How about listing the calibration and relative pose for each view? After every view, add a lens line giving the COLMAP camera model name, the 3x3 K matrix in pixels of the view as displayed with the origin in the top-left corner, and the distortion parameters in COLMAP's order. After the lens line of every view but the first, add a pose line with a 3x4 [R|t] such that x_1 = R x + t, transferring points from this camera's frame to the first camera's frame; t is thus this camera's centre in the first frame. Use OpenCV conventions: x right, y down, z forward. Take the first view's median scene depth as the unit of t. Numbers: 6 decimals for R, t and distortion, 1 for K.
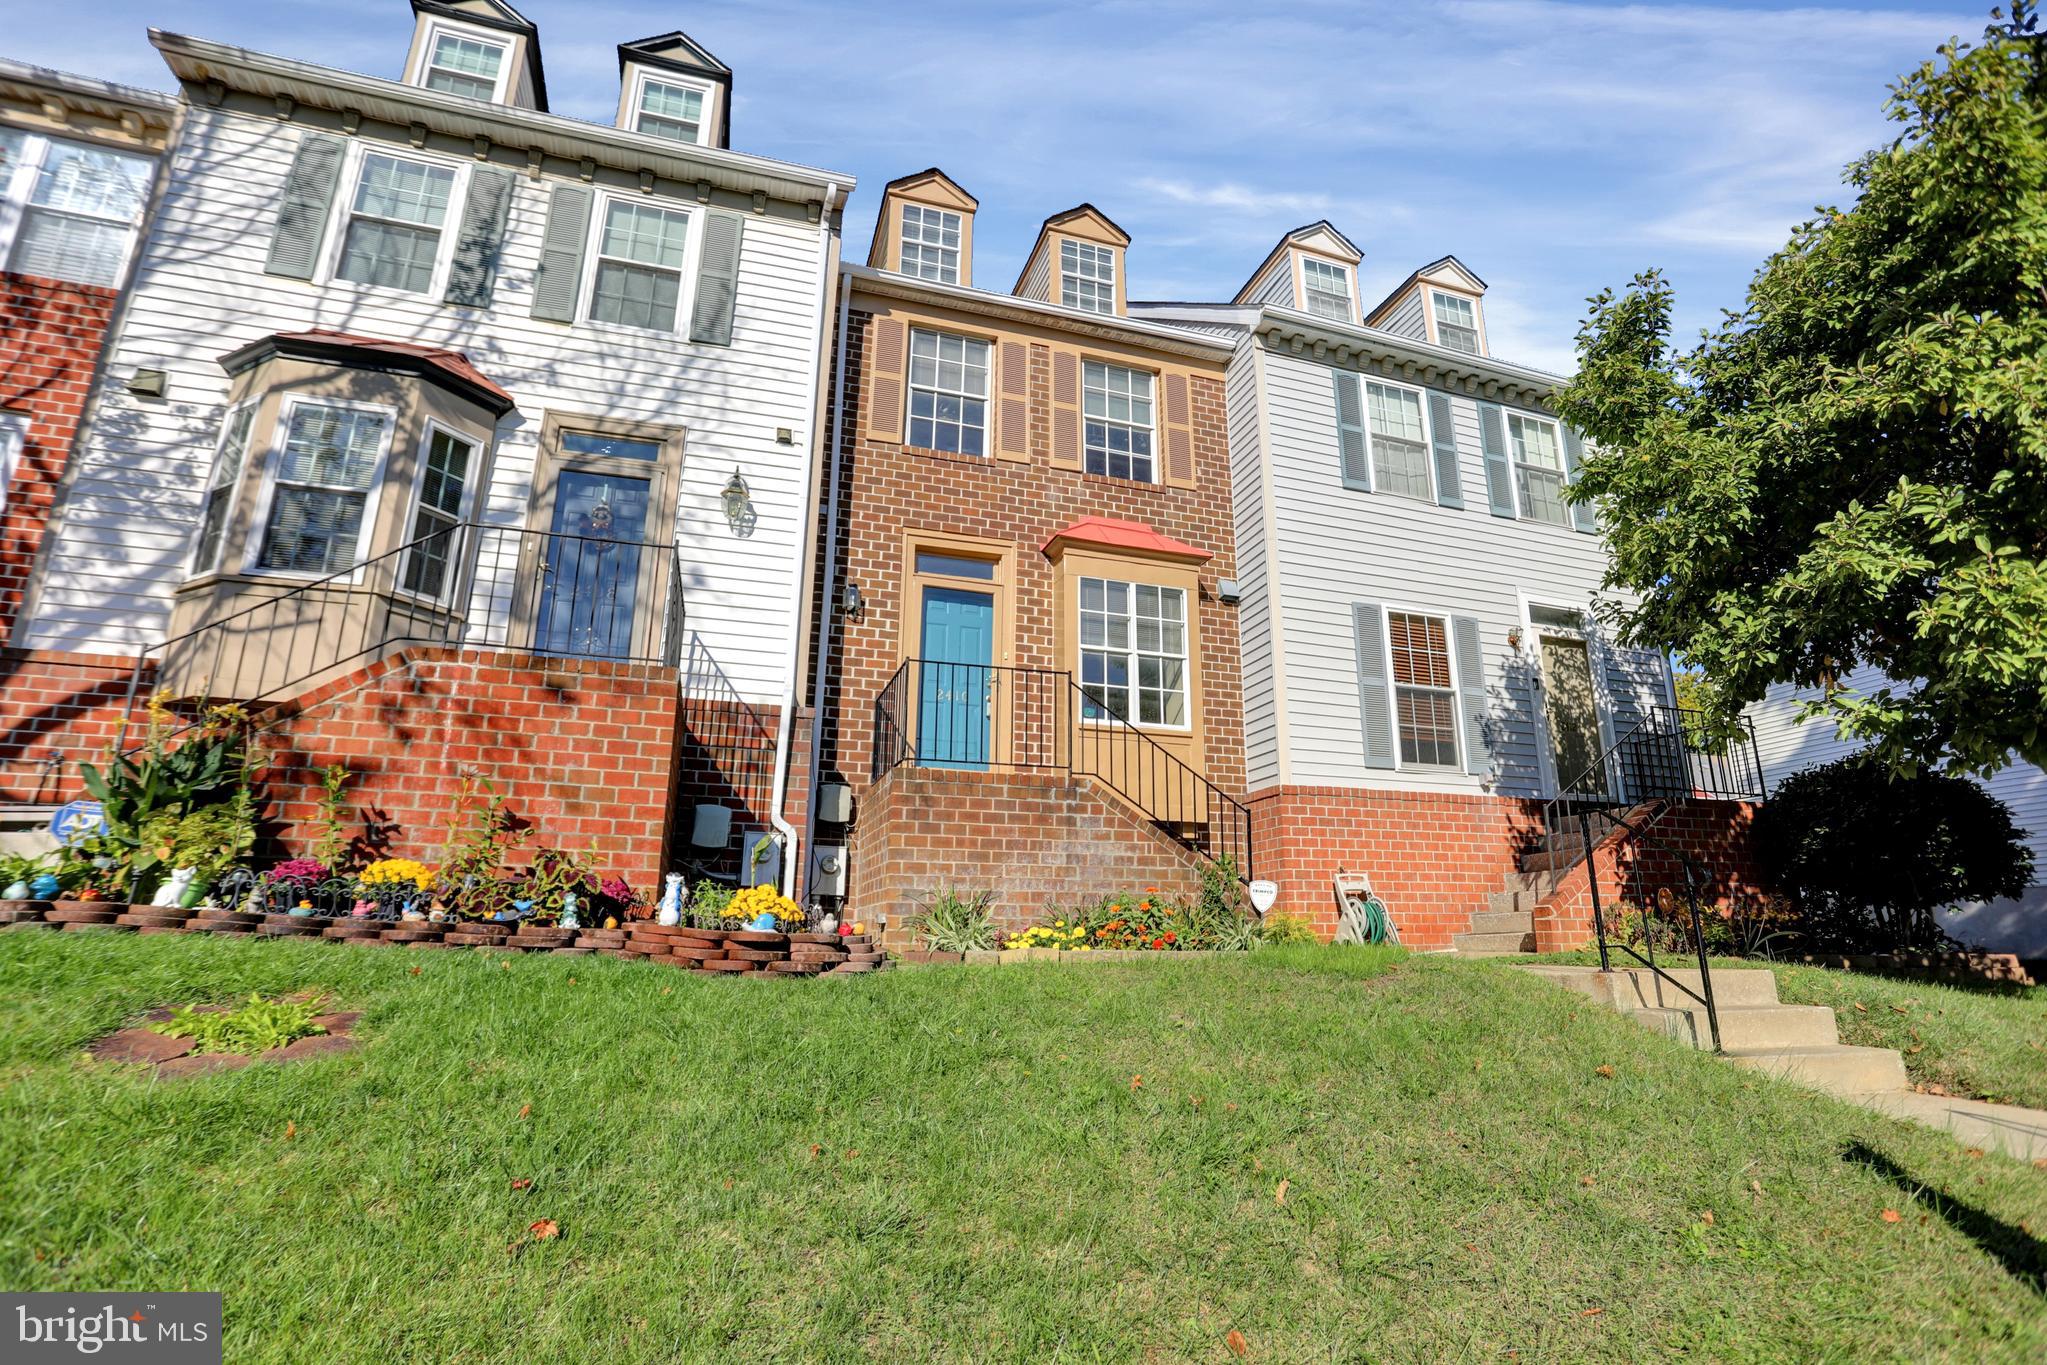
lens RADIAL K [[997.8, 0, 1037.8], [0, 997.8, 693.7], [0, 0, 1]] dist [-0.061431, 0.026739]
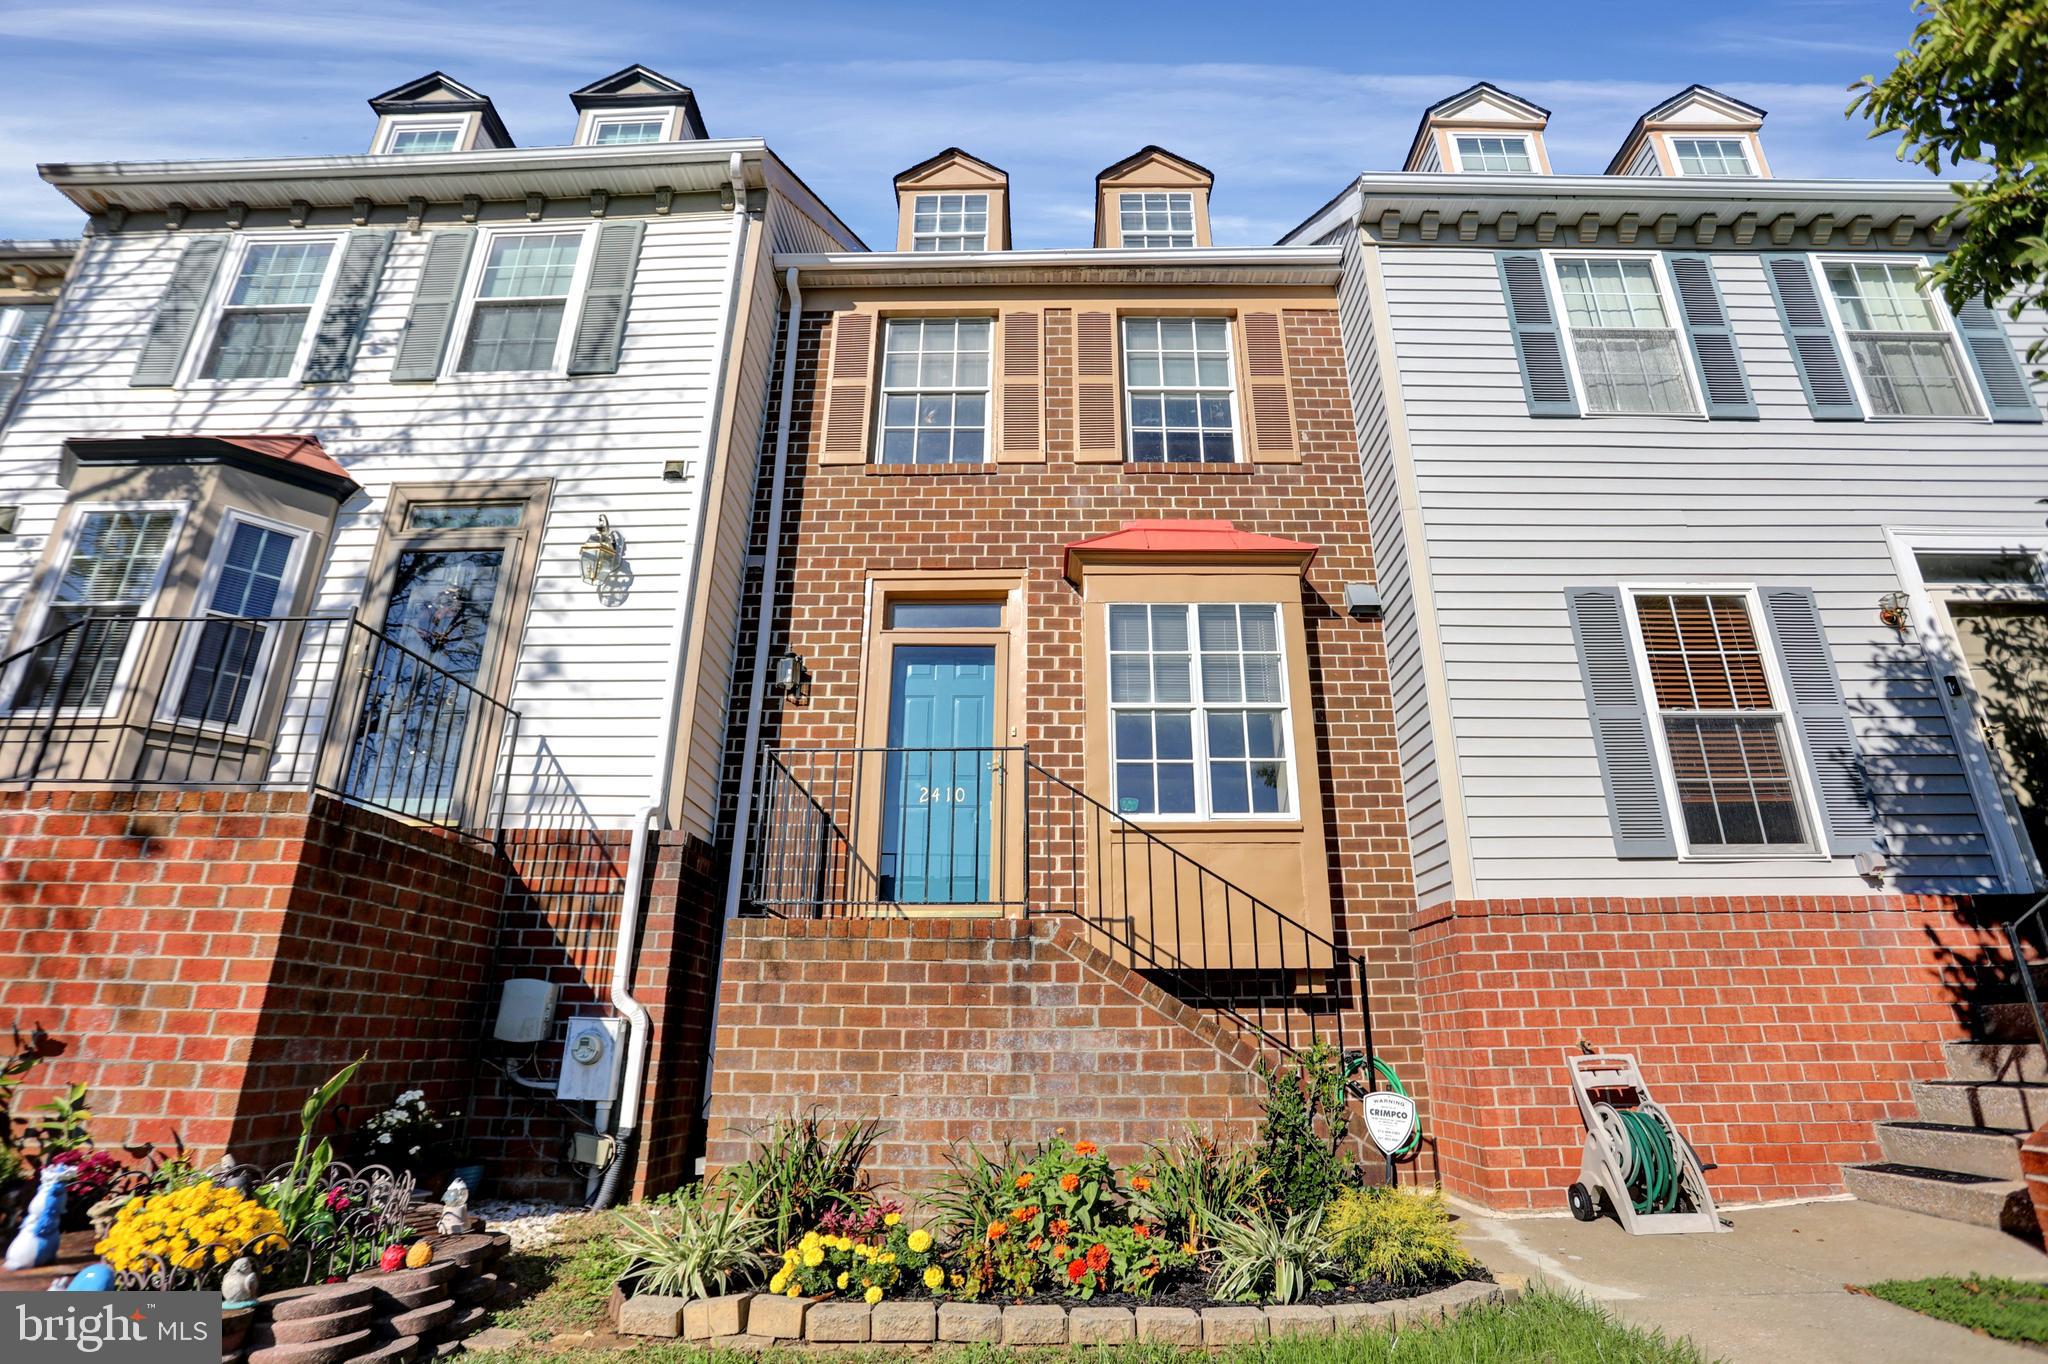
lens RADIAL K [[998.3, 0, 1032.4], [0, 998.3, 685.4], [0, 0, 1]] dist [-0.061431, 0.026739]
pose [[0.946046, -0.112120, -0.304016, 0.202061], [0.081090, 0.990294, -0.112880, 0.010699], [0.313722, 0.082137, 0.945956, 0.358061]]
